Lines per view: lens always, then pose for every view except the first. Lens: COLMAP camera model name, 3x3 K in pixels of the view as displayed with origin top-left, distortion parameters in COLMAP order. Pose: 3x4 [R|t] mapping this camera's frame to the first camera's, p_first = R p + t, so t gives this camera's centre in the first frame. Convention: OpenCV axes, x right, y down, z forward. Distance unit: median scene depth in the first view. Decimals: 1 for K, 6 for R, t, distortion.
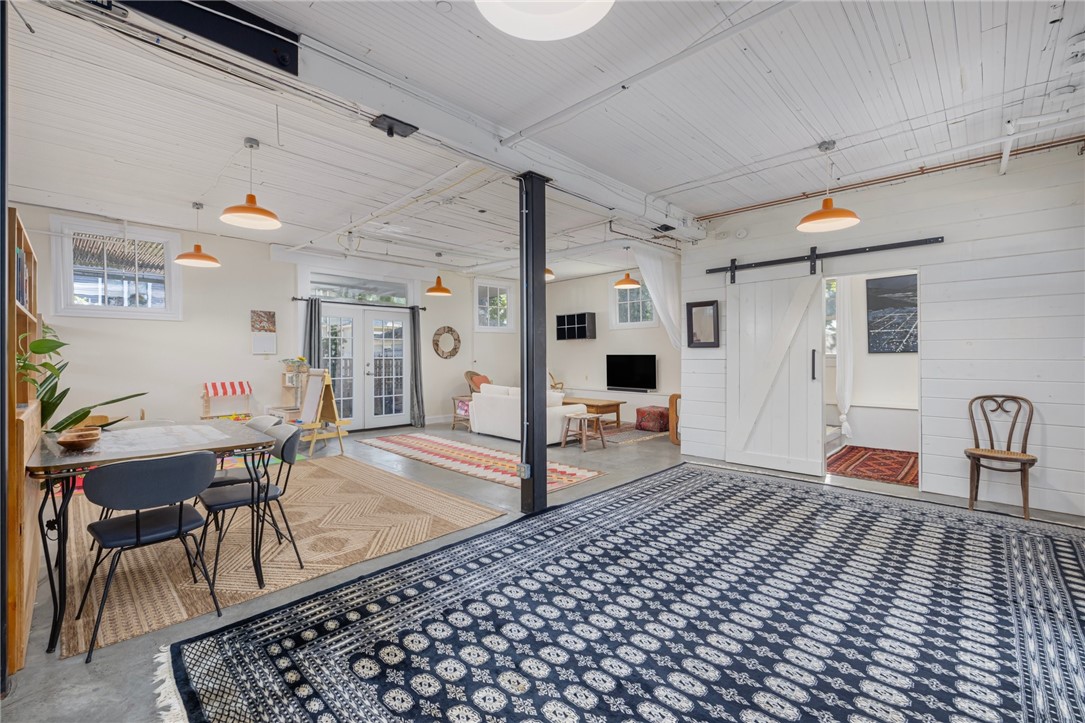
lens RADIAL K [[456.1, 0, 543.1], [0, 456.1, 356.8], [0, 0, 1]] dist [-0.001468, -0.000162]
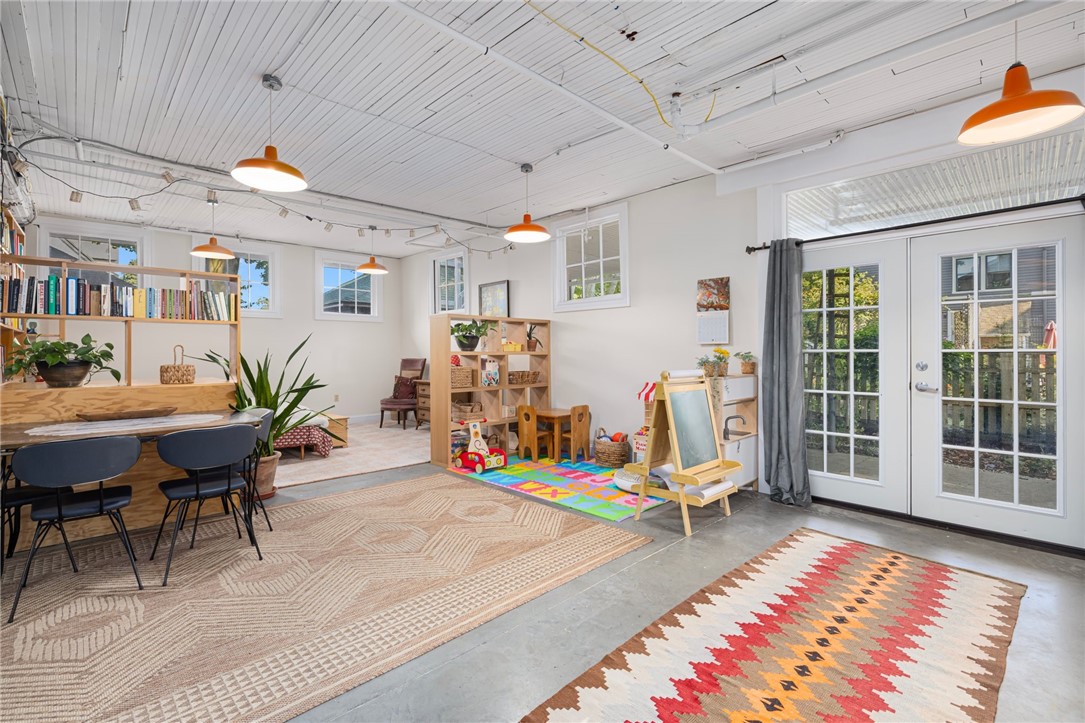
lens RADIAL K [[486.8, 0, 536.8], [0, 486.8, 358.2], [0, 0, 1]] dist [0.002003, 0.000059]
pose [[-0.053569, 0.016456, -0.998429, 0.072717], [0.003264, 0.999862, 0.016304, 0.000872], [0.998559, -0.002386, -0.053616, 0.577527]]
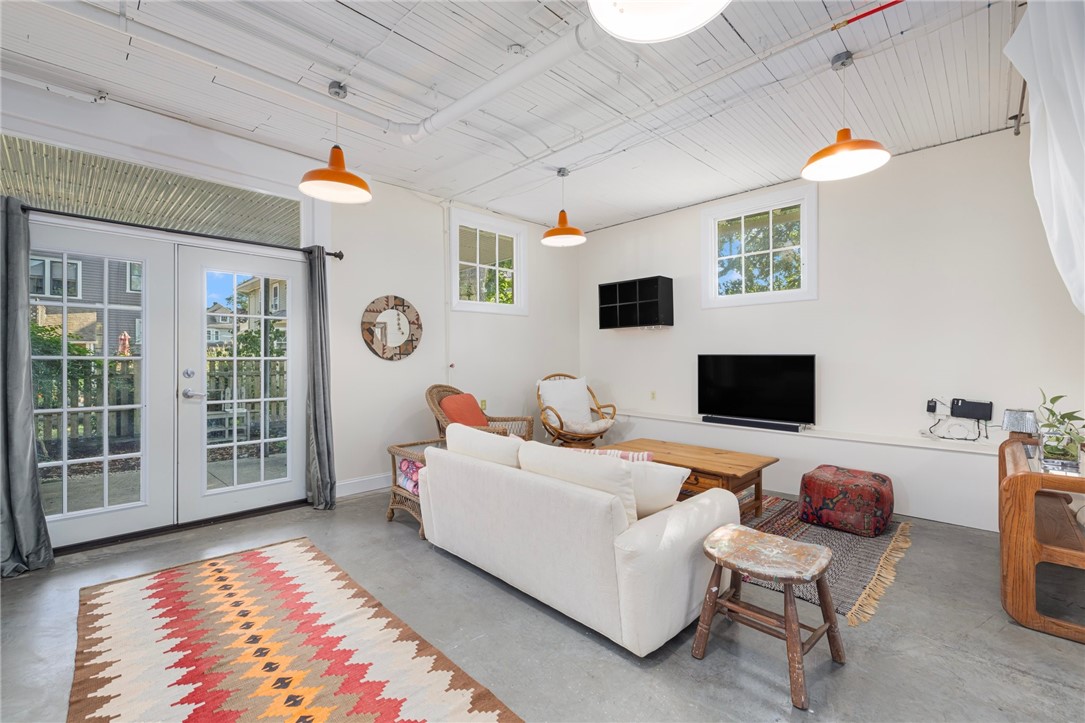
lens RADIAL K [[456.1, 0, 536.0], [0, 456.1, 360.6], [0, 0, 1]] dist [-0.001468, -0.000162]
pose [[0.999588, 0.004542, -0.028332, -0.039053], [-0.004490, 0.999988, 0.001879, 0.002493], [0.028340, -0.001751, 0.999597, 0.501946]]
